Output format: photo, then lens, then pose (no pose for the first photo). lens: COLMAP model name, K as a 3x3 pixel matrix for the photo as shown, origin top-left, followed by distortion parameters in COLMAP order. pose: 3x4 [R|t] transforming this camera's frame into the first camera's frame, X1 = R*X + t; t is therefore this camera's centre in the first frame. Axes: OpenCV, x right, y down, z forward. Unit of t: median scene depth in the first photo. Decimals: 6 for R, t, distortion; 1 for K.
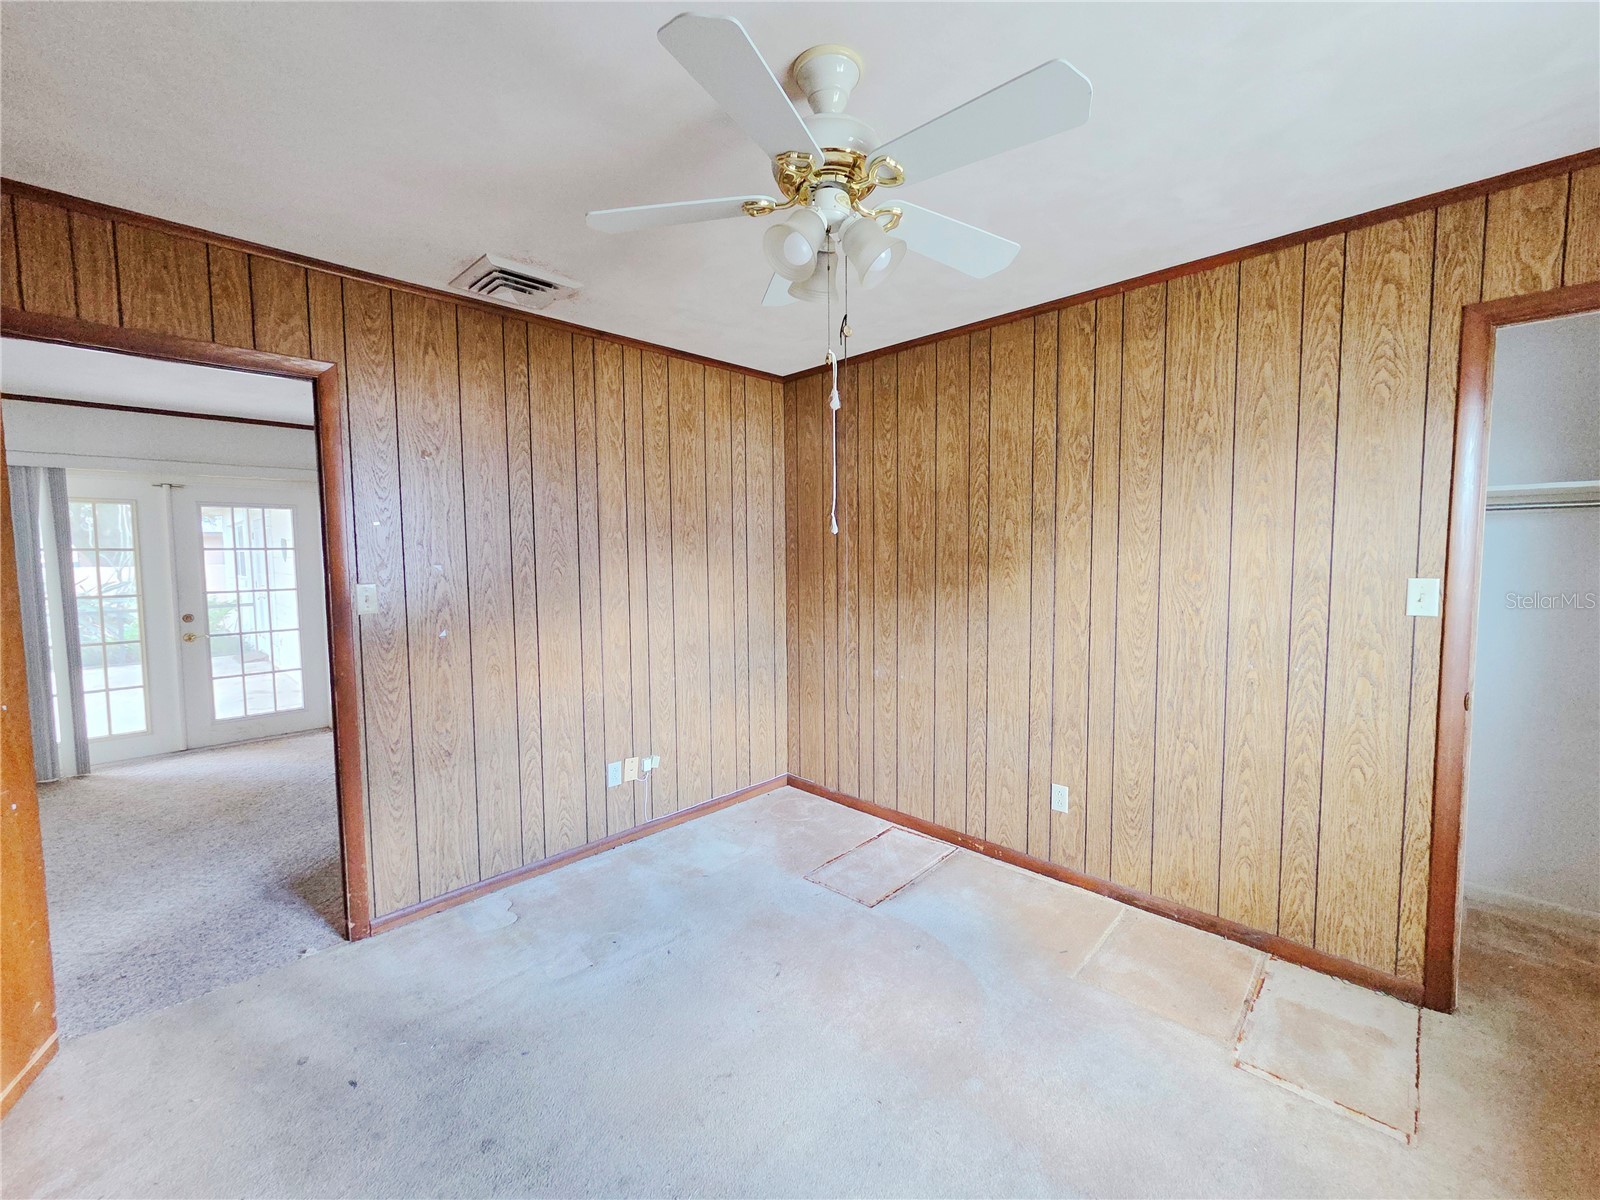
lens RADIAL K [[666.5, 0, 792.1], [0, 666.5, 593.9], [0, 0, 1]] dist [0.003594, -0.000122]
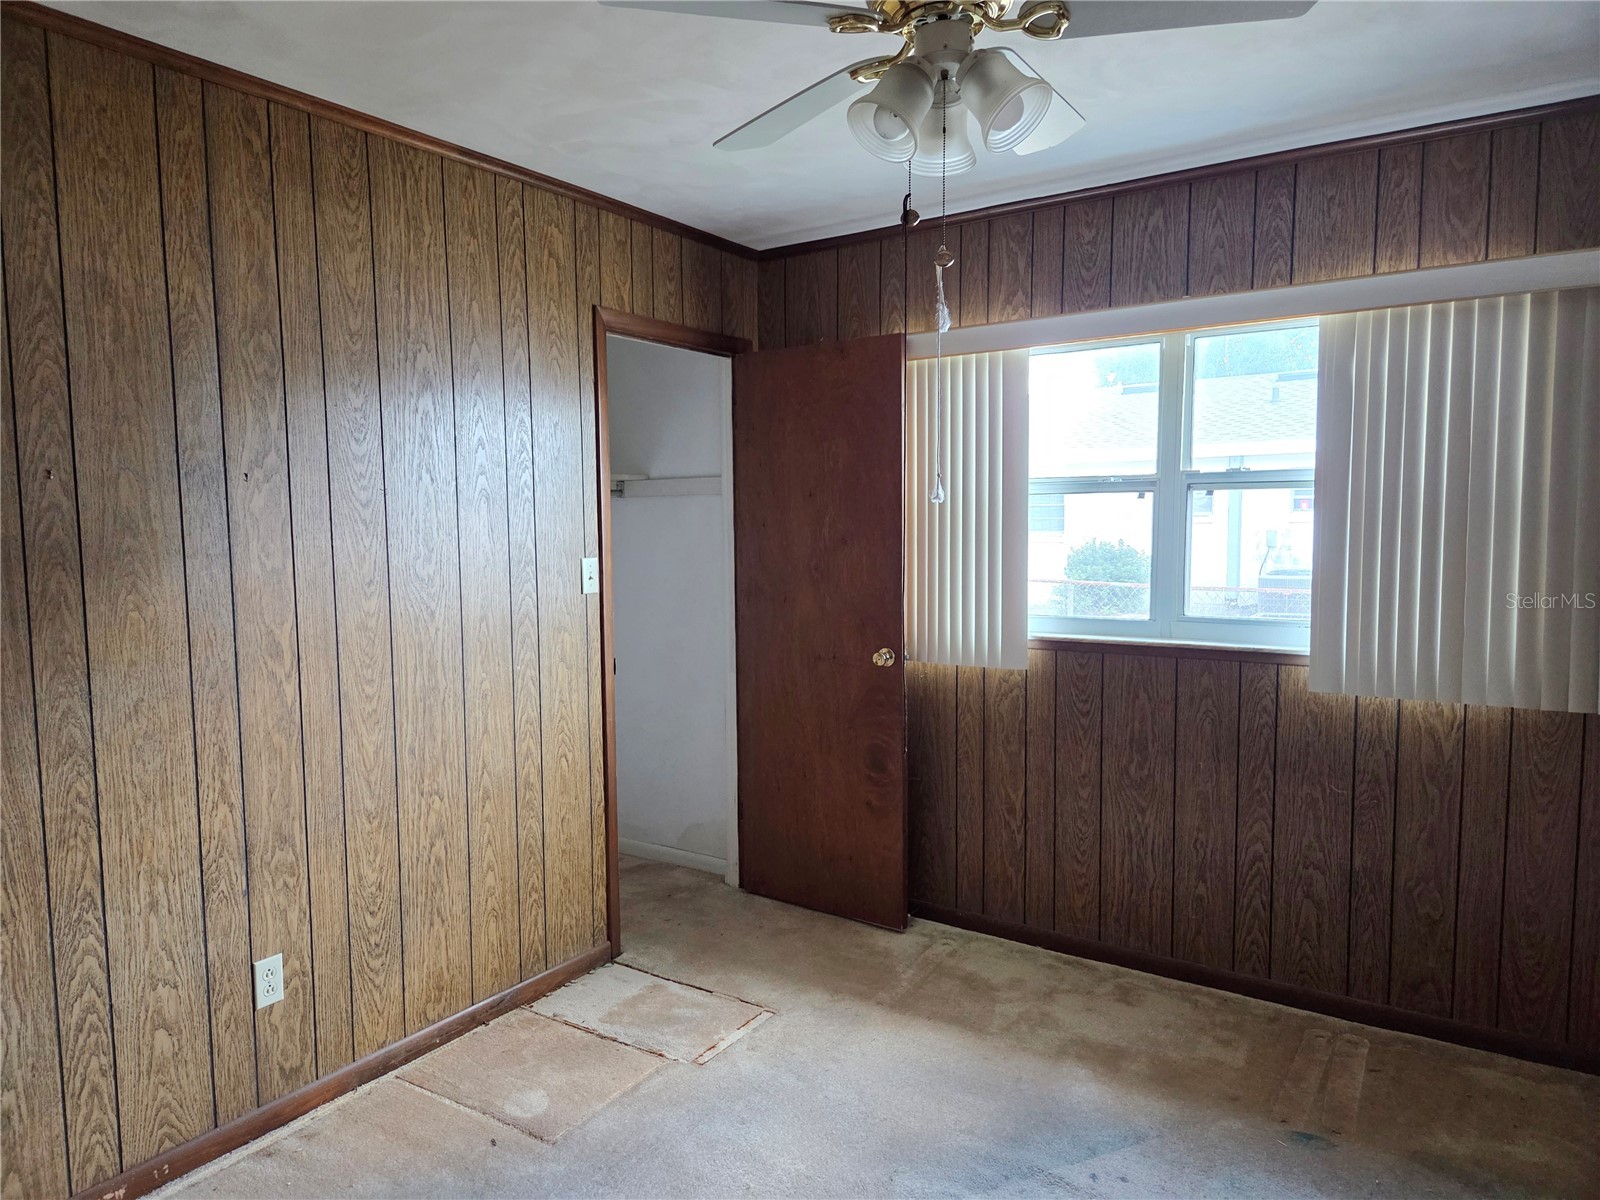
lens RADIAL K [[1073.0, 0, 793.9], [0, 1073.0, 608.7], [0, 0, 1]] dist [0.069568, -0.066265]
pose [[-0.187791, -0.071021, 0.979638, -0.615074], [0.078428, 0.993113, 0.087032, -0.051772], [-0.979073, 0.093175, -0.180928, 0.796996]]
